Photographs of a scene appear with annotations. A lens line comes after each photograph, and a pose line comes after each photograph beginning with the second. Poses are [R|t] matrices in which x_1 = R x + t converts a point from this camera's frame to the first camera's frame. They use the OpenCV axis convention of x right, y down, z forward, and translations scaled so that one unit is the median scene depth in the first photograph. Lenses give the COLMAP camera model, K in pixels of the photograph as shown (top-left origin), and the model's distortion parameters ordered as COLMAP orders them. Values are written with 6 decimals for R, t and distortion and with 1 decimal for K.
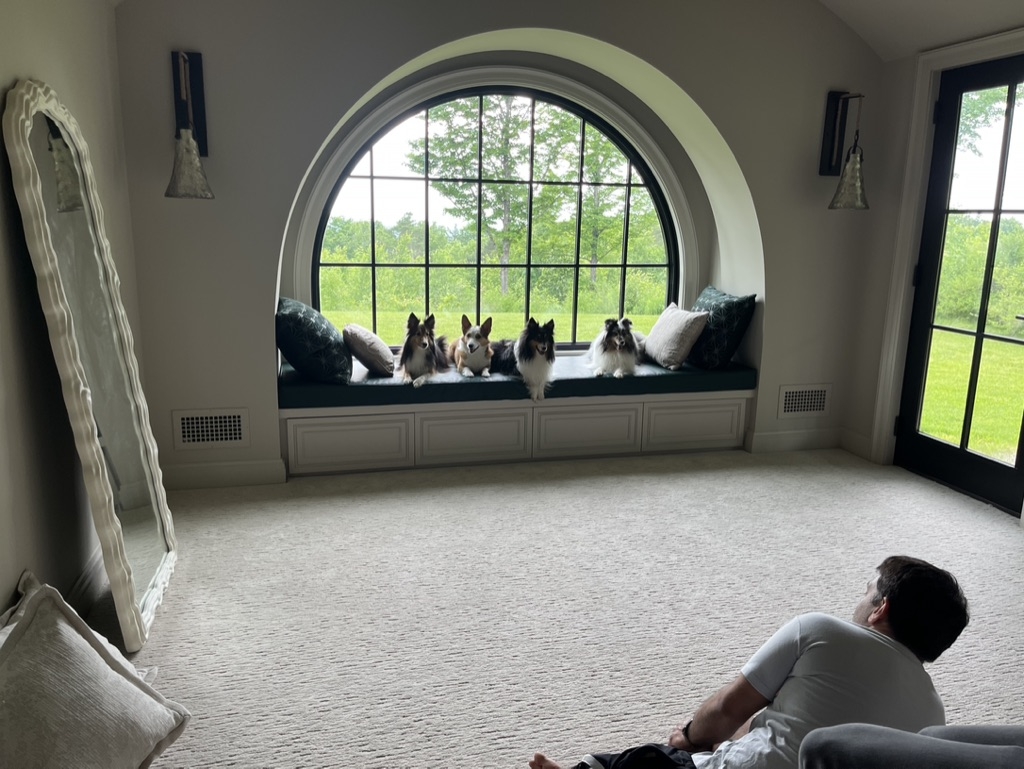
lens RADIAL K [[787.3, 0, 508.0], [0, 787.3, 388.2], [0, 0, 1]] dist [0.060518, -0.101743]
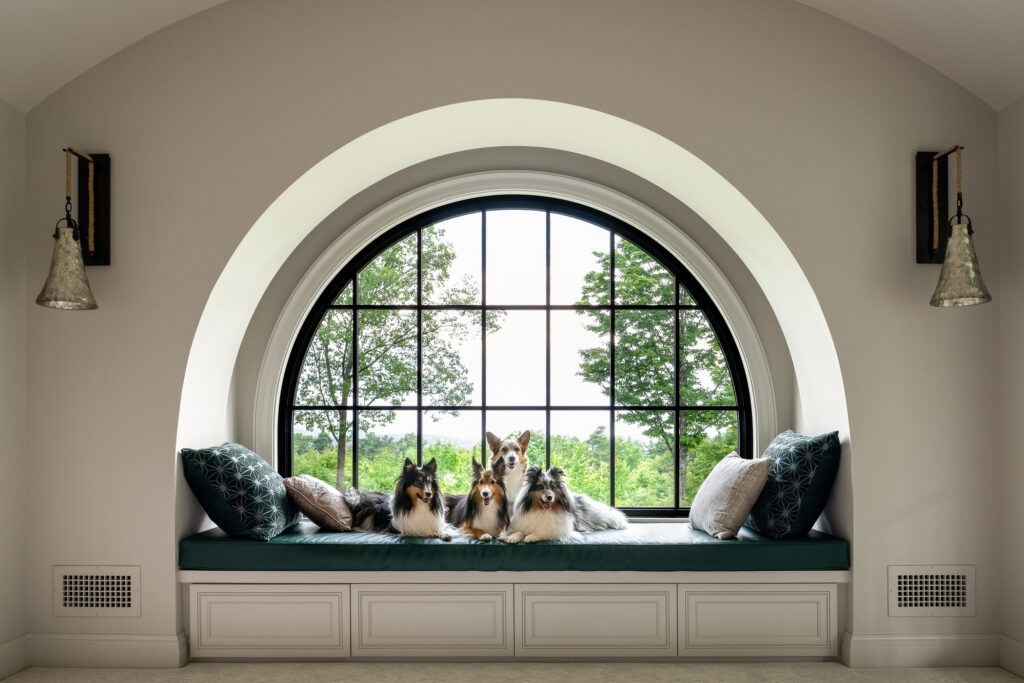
lens RADIAL K [[784.8, 0, 509.1], [0, 784.8, 427.9], [0, 0, 1]] dist [0.001112, -0.053100]
pose [[0.969551, -0.016732, -0.244319, 0.197187], [-0.036980, 0.976219, -0.213609, 0.036821], [0.242083, 0.216140, 0.945875, 0.268296]]
